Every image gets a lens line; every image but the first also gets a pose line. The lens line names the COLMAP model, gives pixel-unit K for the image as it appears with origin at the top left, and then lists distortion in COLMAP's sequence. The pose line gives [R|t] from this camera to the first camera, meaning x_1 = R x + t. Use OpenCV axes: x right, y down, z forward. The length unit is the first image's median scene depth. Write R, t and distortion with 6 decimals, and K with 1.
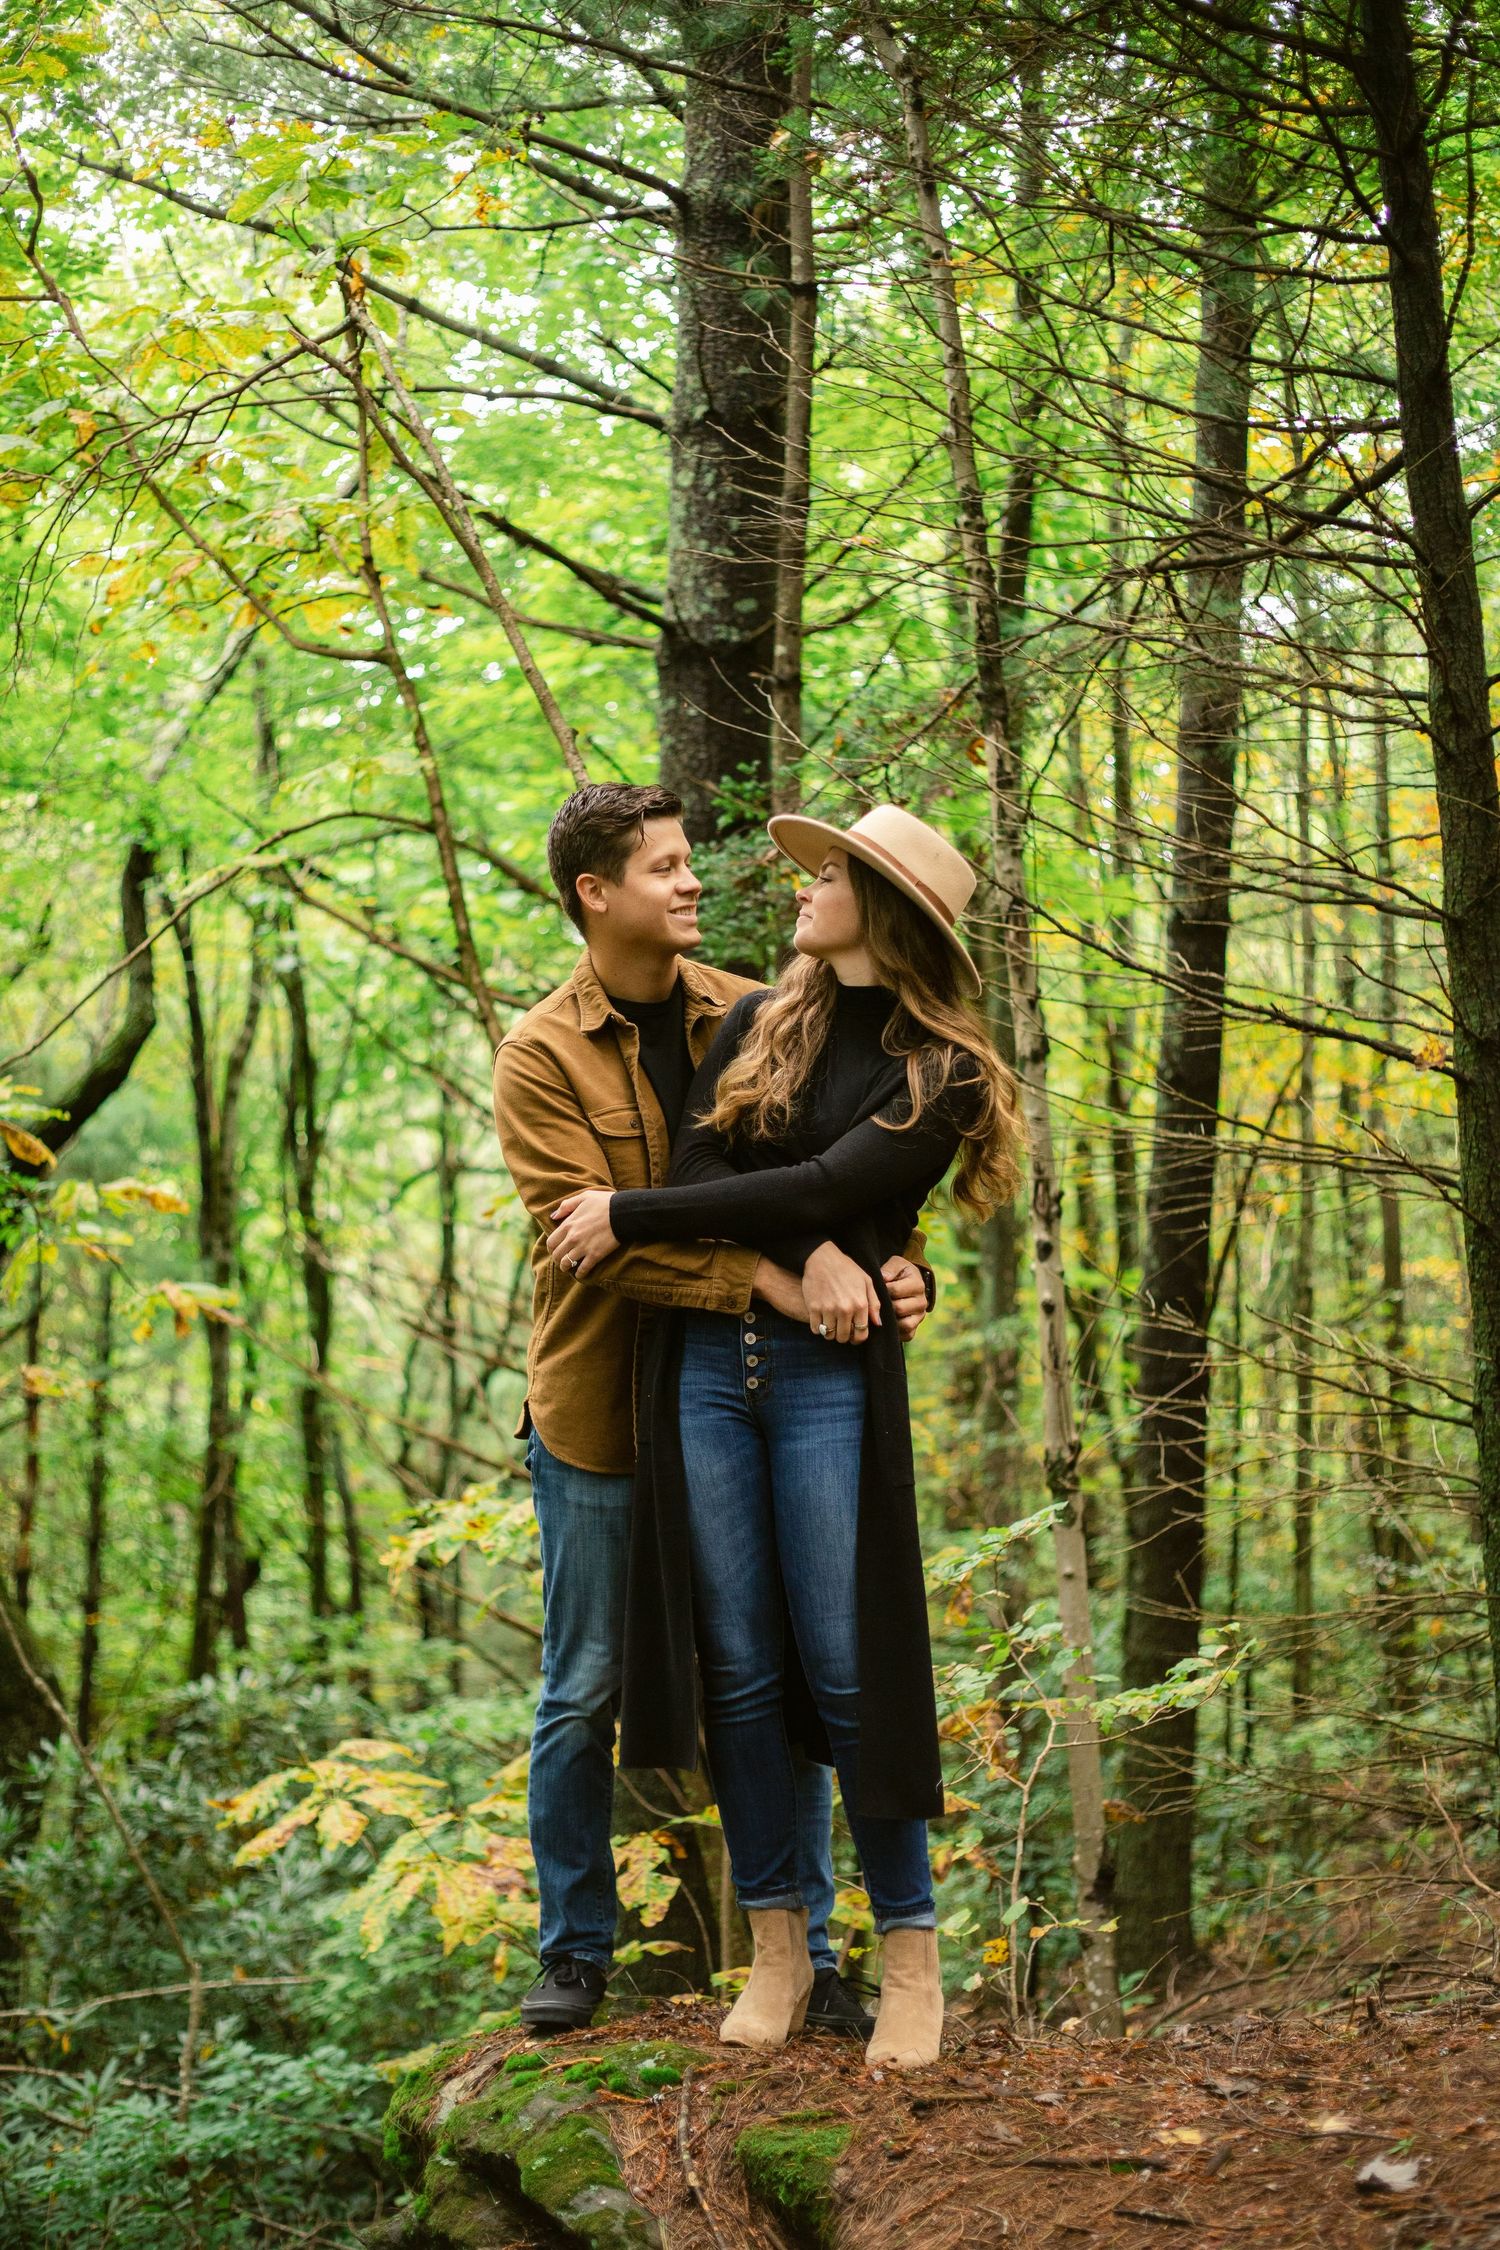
lens RADIAL K [[3305.0, 0, 750.0], [0, 3305.0, 1125.0], [0, 0, 1]] dist [-0.112164, -0.102359]
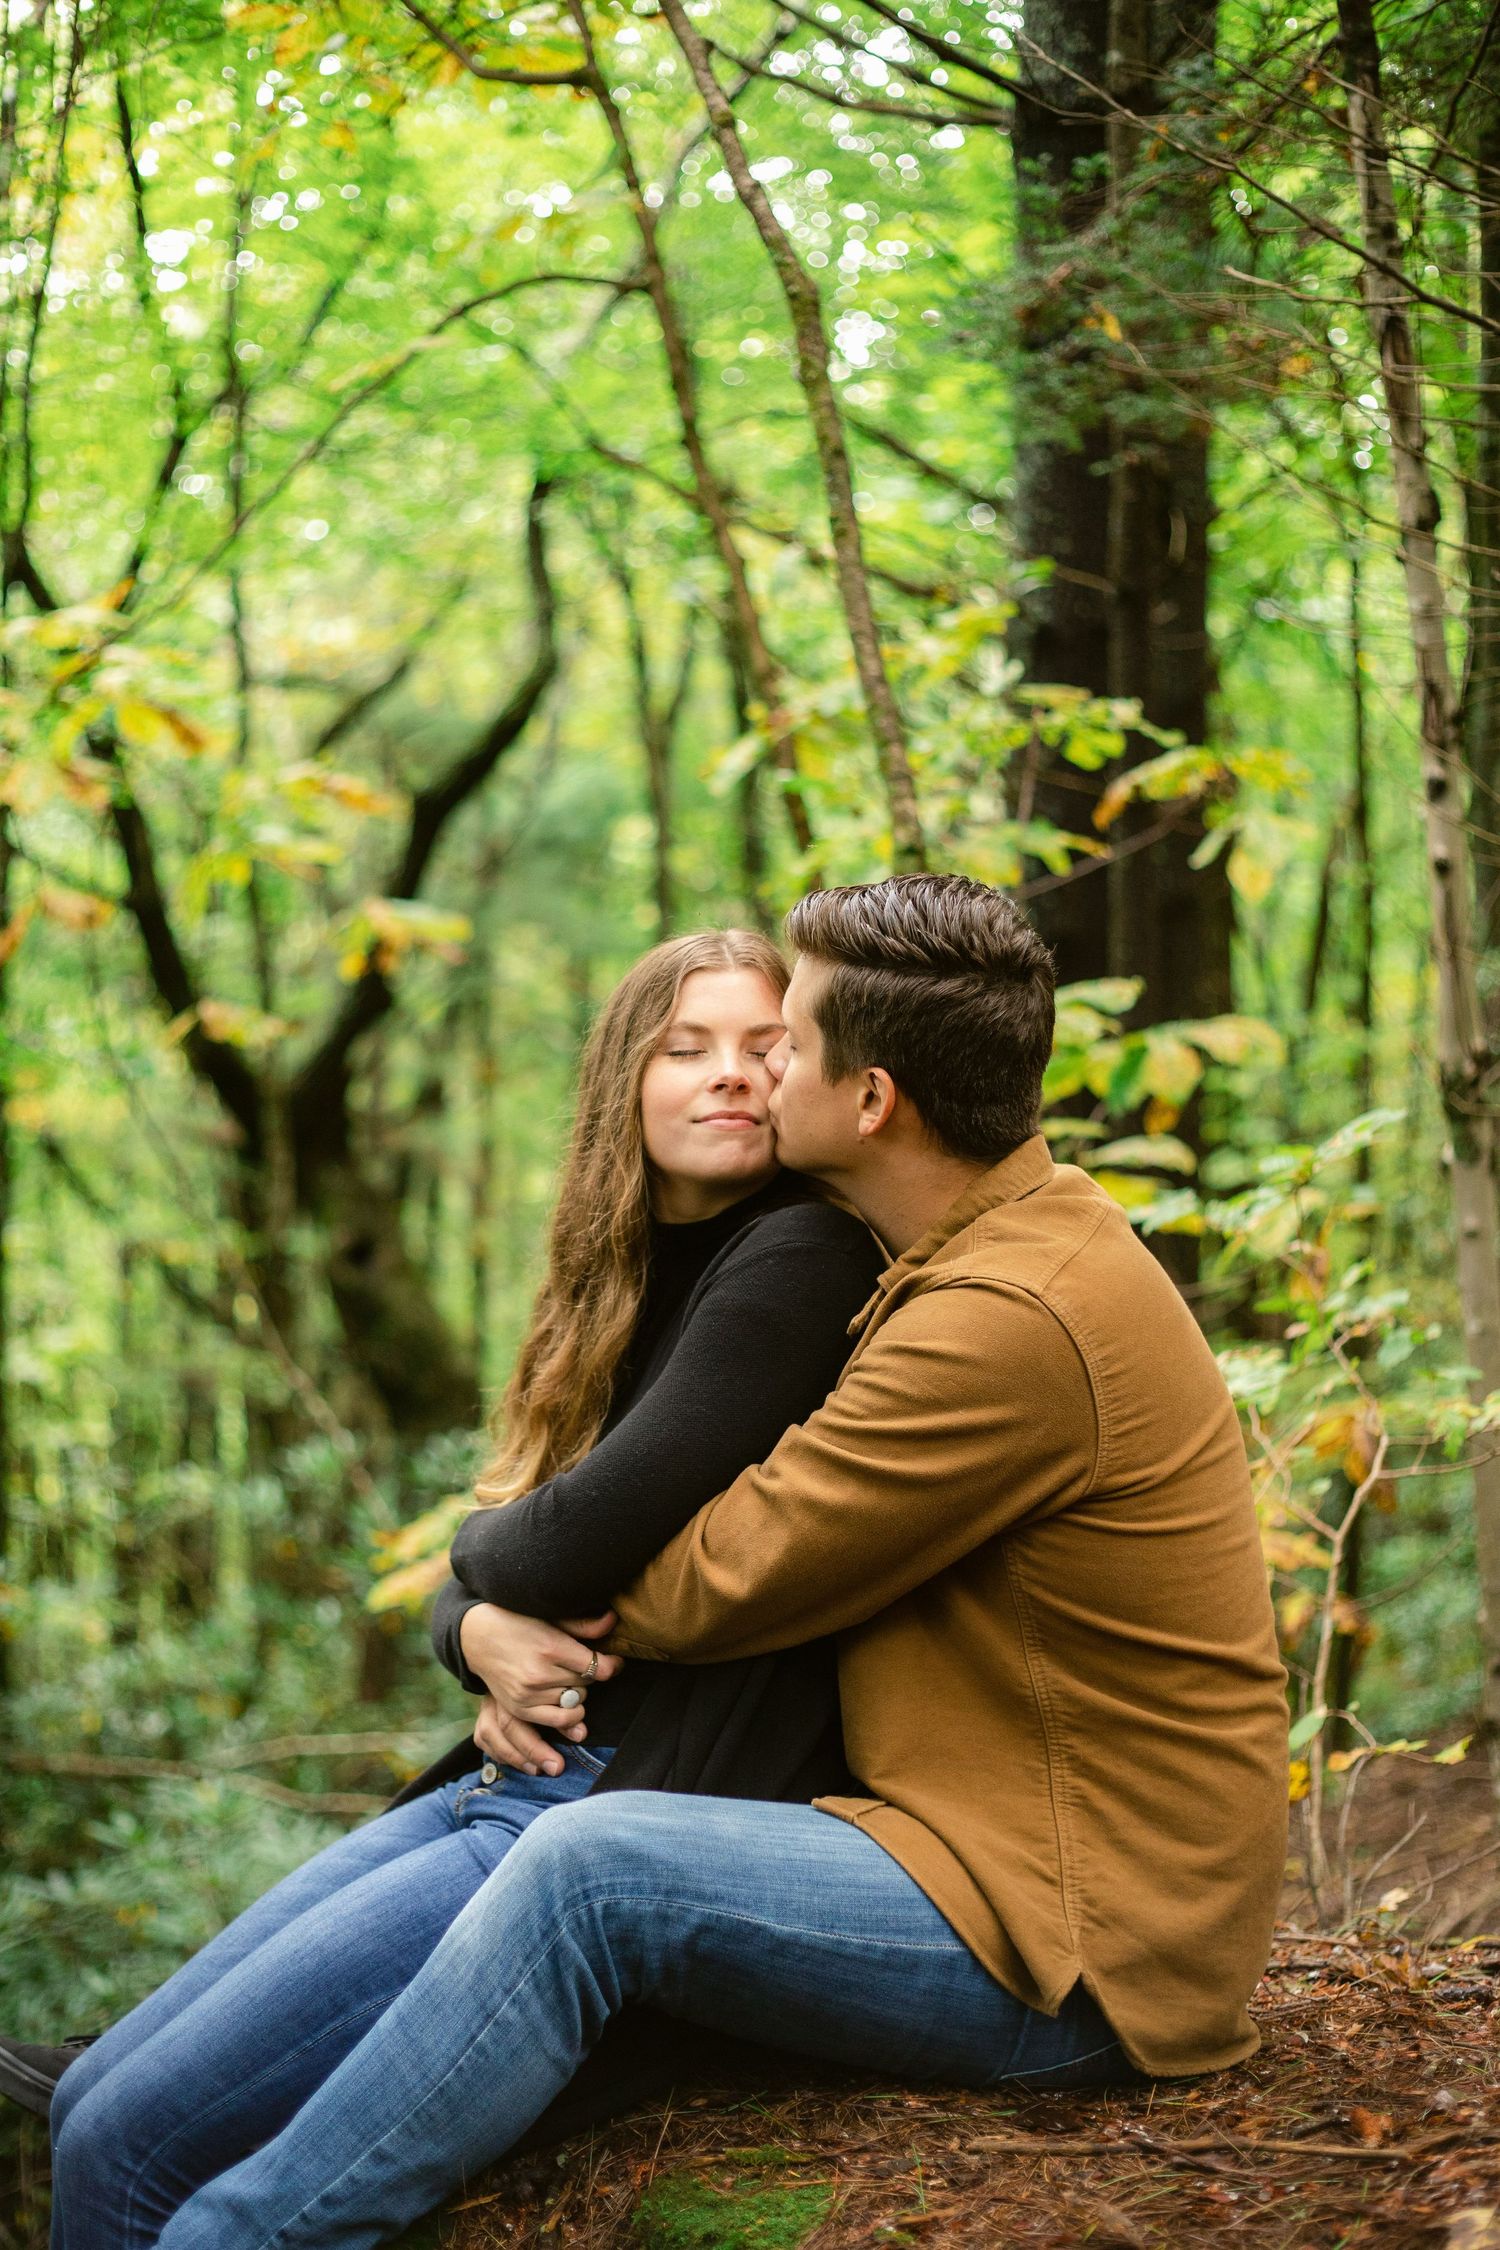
lens RADIAL K [[3305.0, 0, 750.0], [0, 3305.0, 1125.0], [0, 0, 1]] dist [-0.112164, -0.102359]
pose [[0.984661, -0.017335, -0.173617, 0.064285], [0.032766, 0.995721, 0.086409, 0.043891], [0.171376, -0.090772, 0.981015, 0.257734]]
